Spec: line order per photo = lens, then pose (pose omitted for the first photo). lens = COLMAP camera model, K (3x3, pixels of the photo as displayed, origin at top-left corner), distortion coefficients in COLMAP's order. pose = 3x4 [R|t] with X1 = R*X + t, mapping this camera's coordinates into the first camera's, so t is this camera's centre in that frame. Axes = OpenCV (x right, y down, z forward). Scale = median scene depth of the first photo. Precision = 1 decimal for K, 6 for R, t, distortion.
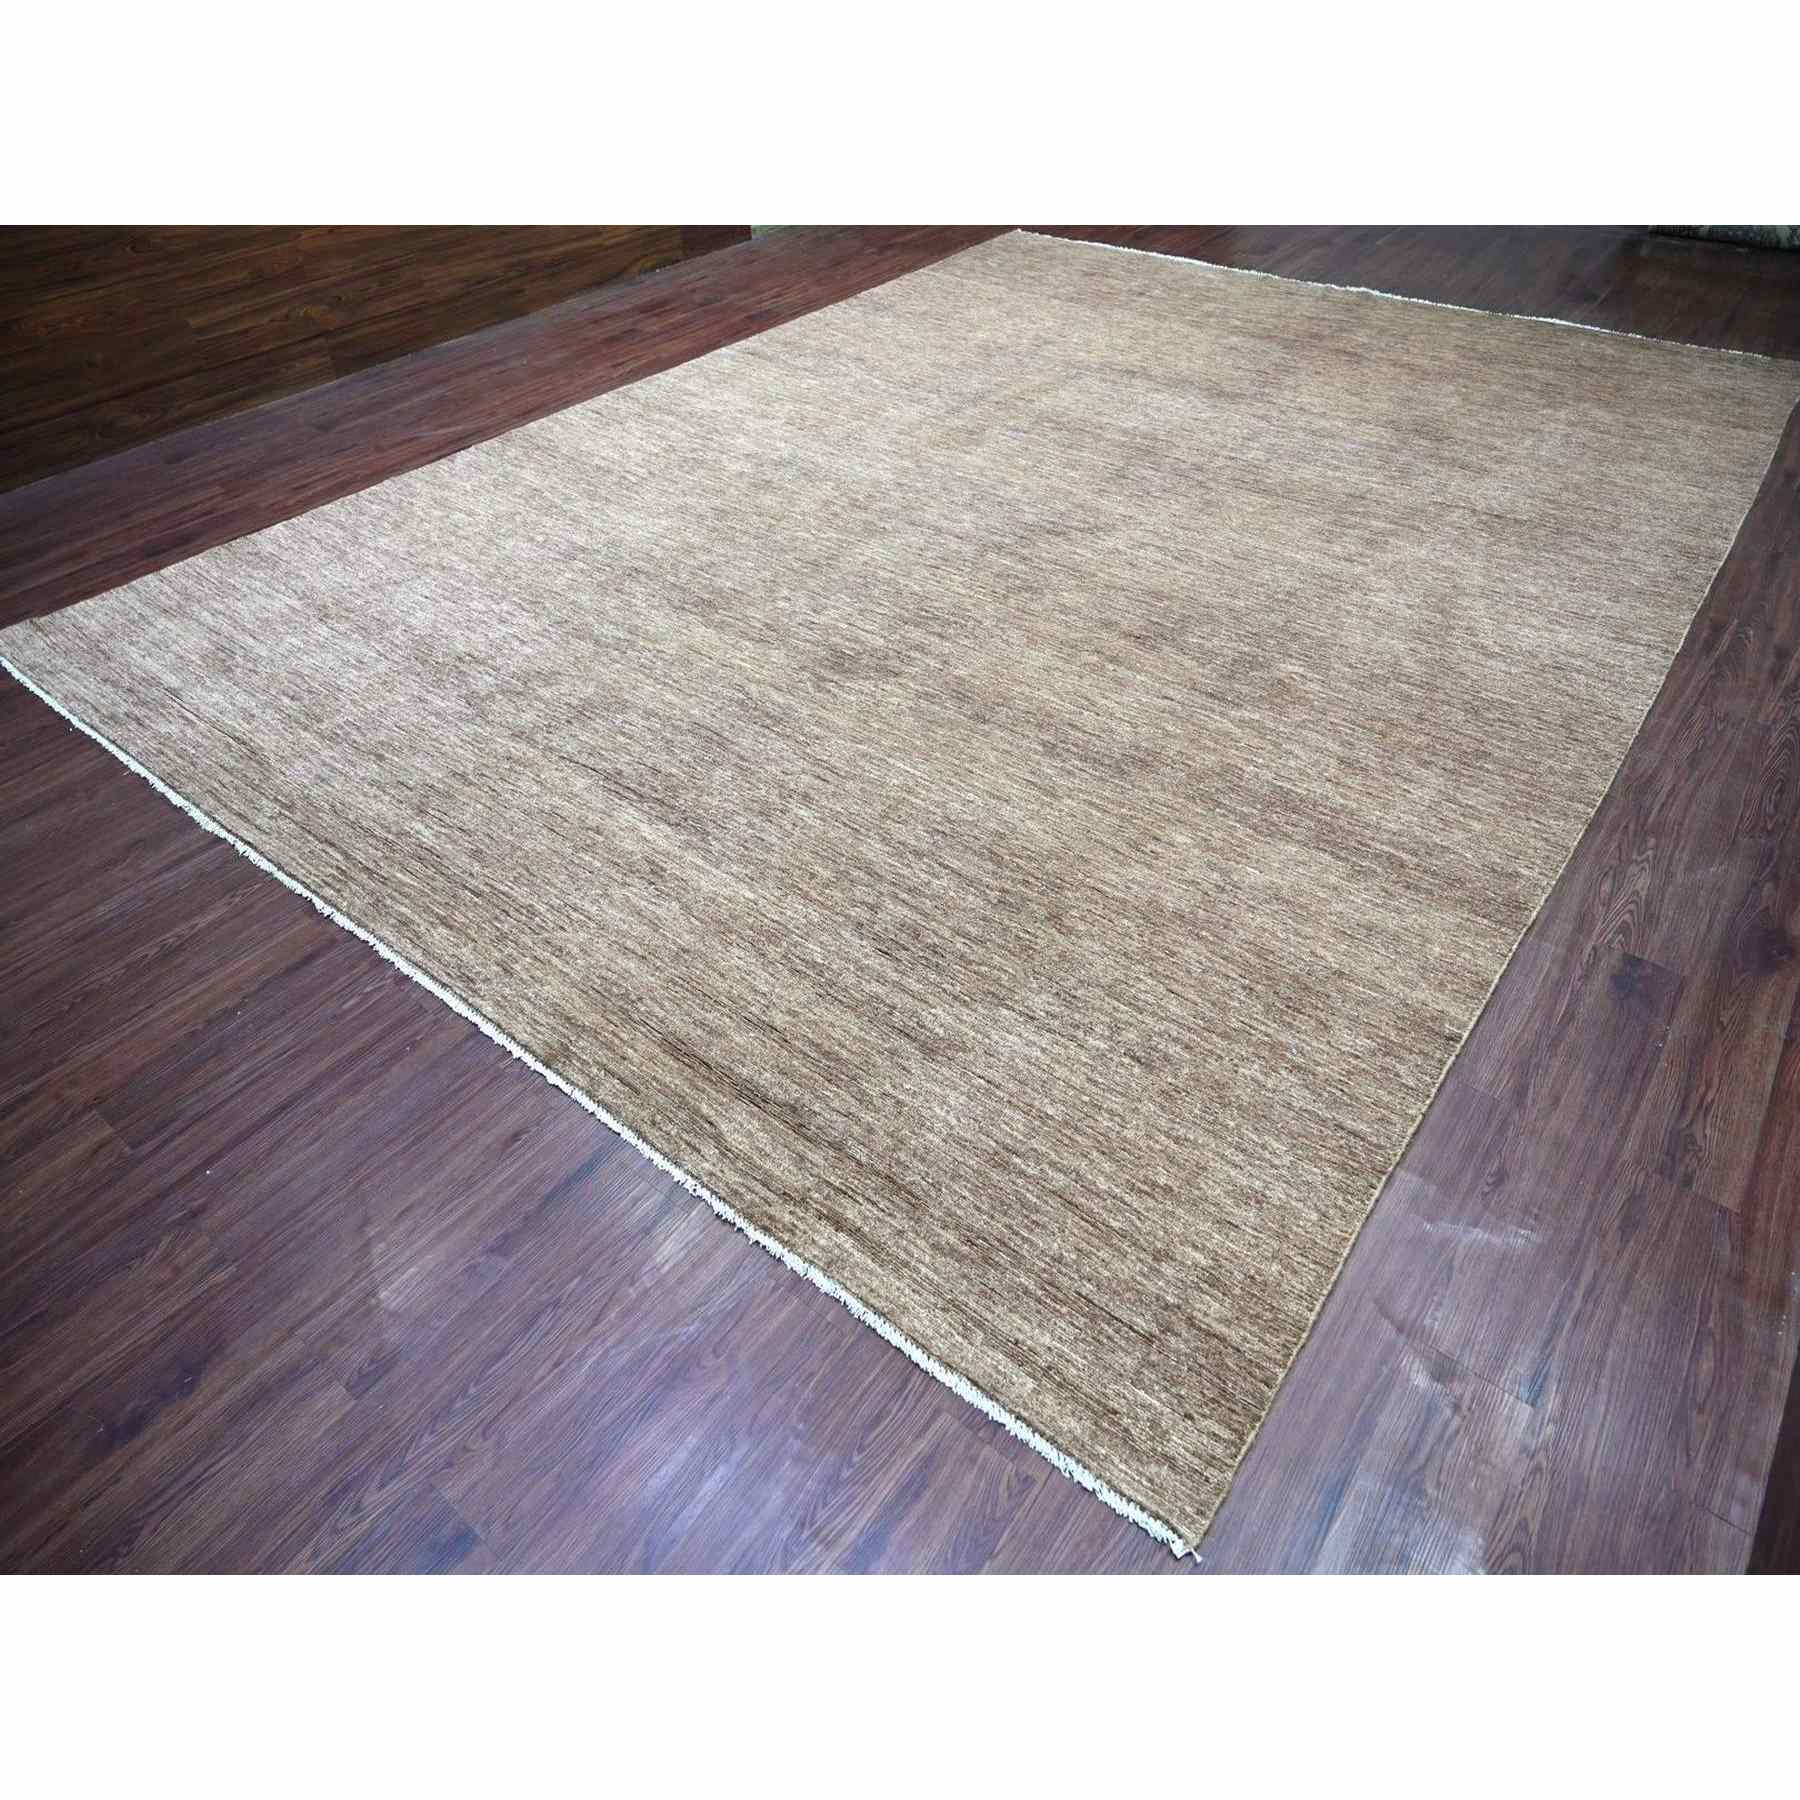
lens RADIAL K [[1144.3, 0, 900.0], [0, 1144.3, 900.0], [0, 0, 1]] dist [-0.010123, 0.001471]
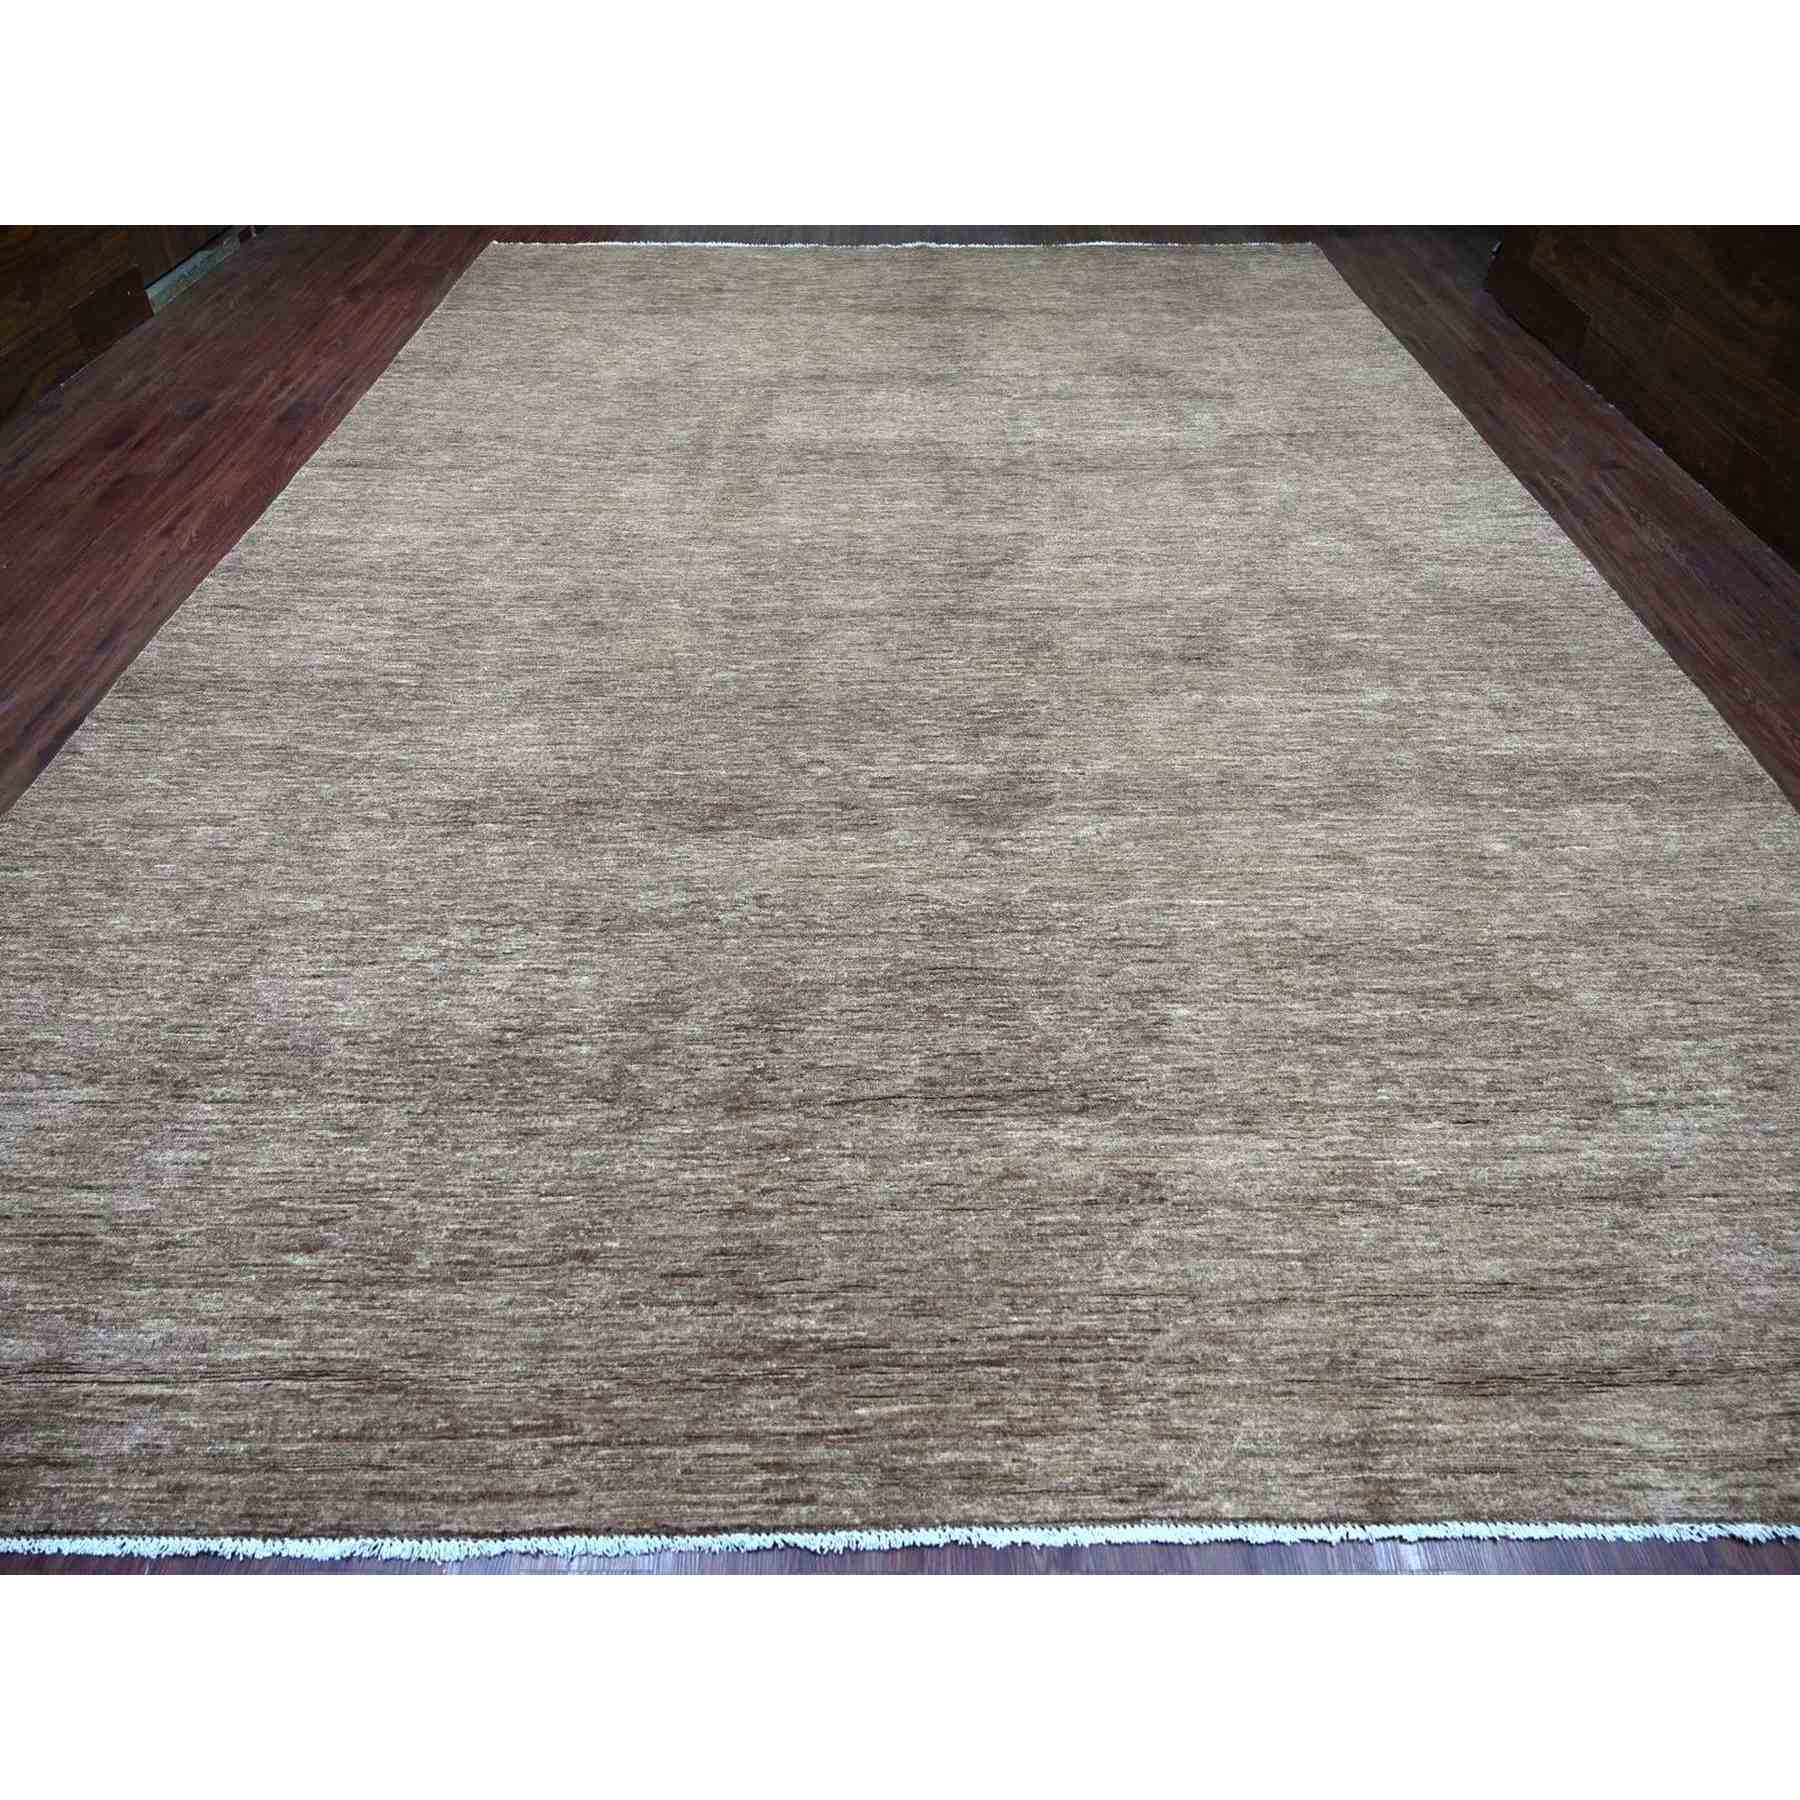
lens RADIAL K [[1144.3, 0, 900.0], [0, 1144.3, 900.0], [0, 0, 1]] dist [-0.010123, 0.001471]
pose [[0.780468, -0.423701, 0.459724, -0.574797], [0.412778, 0.901494, 0.130087, -0.334060], [-0.469556, 0.088235, 0.878482, 0.414691]]
